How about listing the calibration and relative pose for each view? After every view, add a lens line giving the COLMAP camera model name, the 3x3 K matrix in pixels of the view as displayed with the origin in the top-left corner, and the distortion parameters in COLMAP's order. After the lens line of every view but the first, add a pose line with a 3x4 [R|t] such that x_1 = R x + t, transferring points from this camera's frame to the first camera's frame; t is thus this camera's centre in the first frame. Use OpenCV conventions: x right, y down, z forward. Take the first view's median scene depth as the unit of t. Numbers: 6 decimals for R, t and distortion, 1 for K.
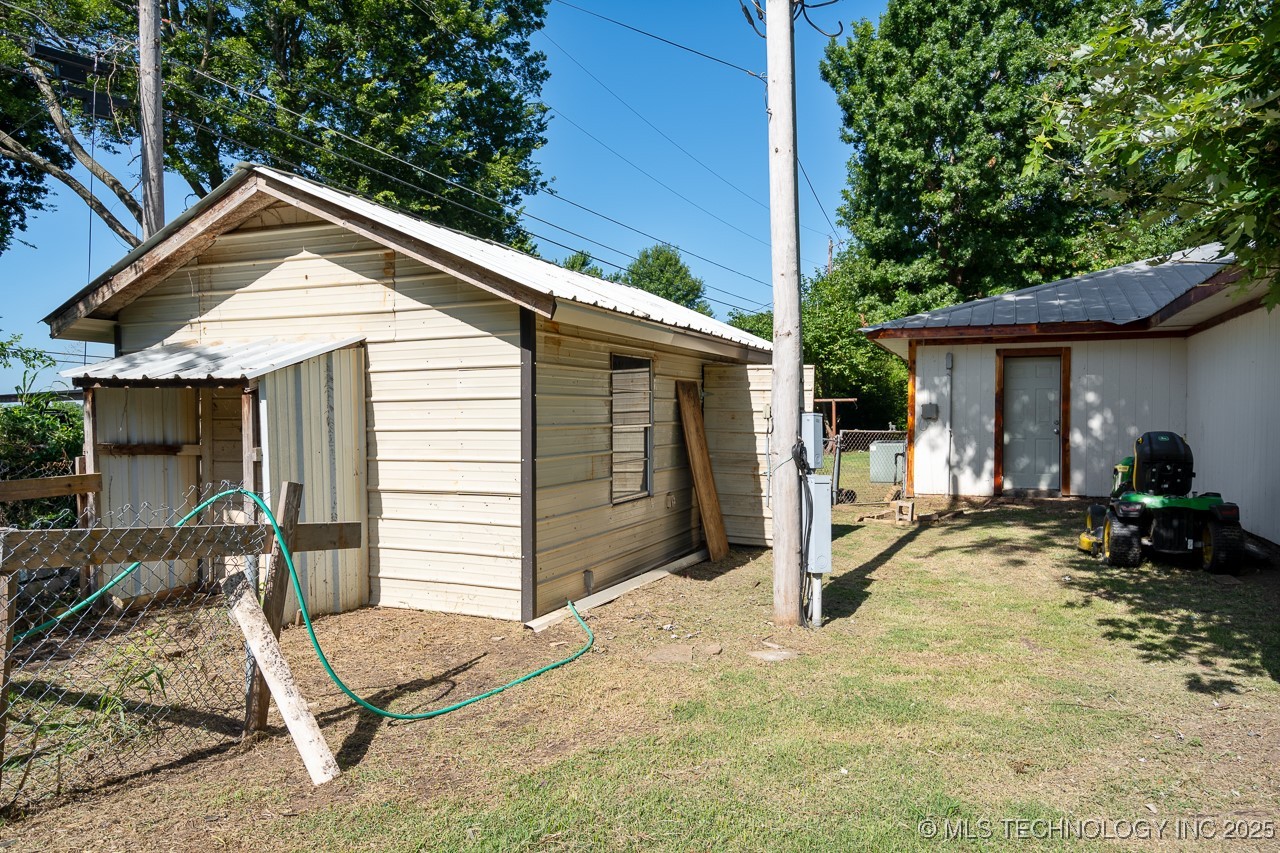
lens RADIAL K [[874.0, 0, 638.9], [0, 874.0, 449.8], [0, 0, 1]] dist [0.003515, 0.000815]
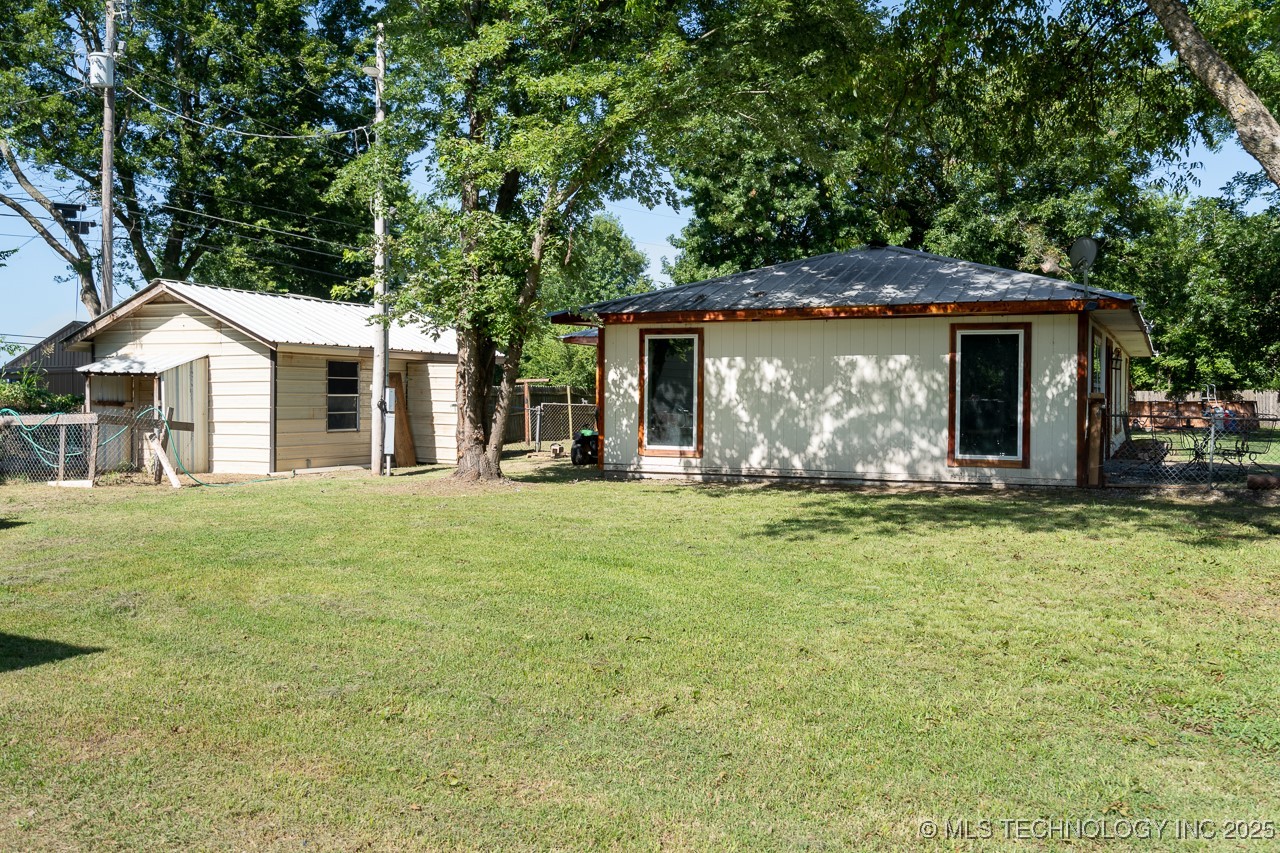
lens RADIAL K [[1126.3, 0, 640.0], [0, 1126.3, 426.5], [0, 0, 1]] dist [-0.001433, -0.000330]
pose [[0.999919, 0.006975, -0.010617, 0.877168], [-0.007159, 0.999823, -0.017422, 0.106789], [0.010494, 0.017497, 0.999792, -1.991018]]
